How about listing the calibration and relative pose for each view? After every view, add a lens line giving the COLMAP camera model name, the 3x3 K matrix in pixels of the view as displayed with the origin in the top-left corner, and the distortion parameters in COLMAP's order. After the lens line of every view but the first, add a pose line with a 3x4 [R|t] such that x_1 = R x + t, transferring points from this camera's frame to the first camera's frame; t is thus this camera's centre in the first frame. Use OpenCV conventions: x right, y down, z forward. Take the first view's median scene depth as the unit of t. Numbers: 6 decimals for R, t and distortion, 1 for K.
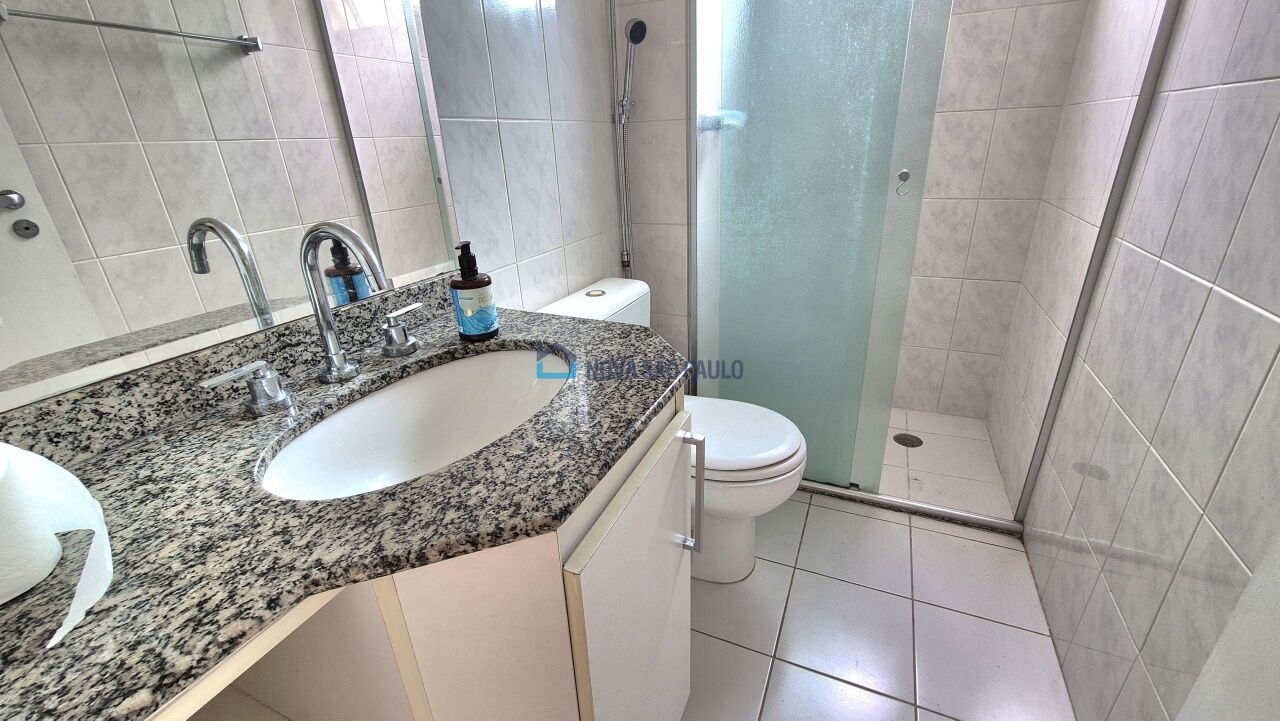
lens RADIAL K [[526.2, 0, 642.3], [0, 526.2, 358.0], [0, 0, 1]] dist [-0.002317, -0.000109]
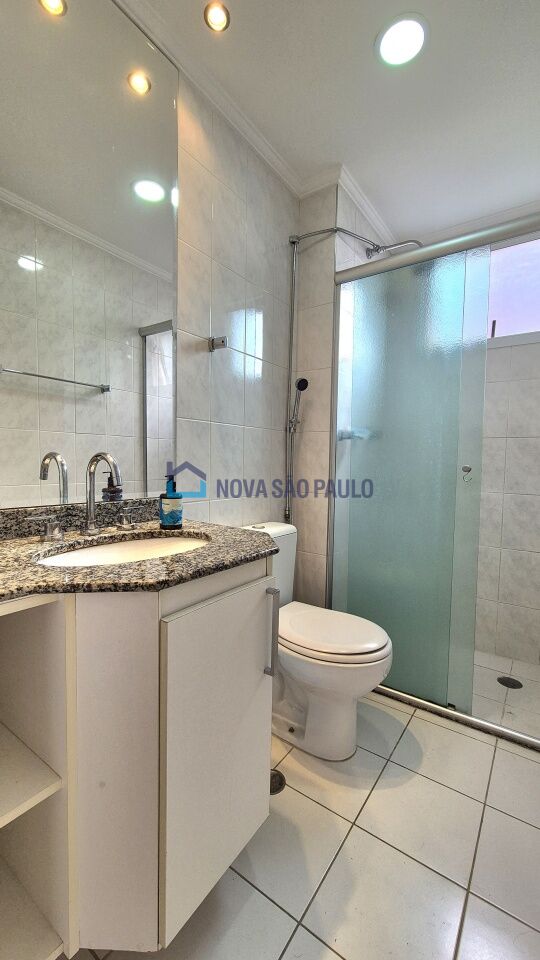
lens RADIAL K [[395.0, 0, 269.6], [0, 395.0, 482.5], [0, 0, 1]] dist [-0.003475, -0.000567]
pose [[0.978411, 0.066630, -0.195633, 0.187918], [-0.127402, 0.939799, -0.317091, 0.139328], [0.162728, 0.335169, 0.927998, -0.154026]]
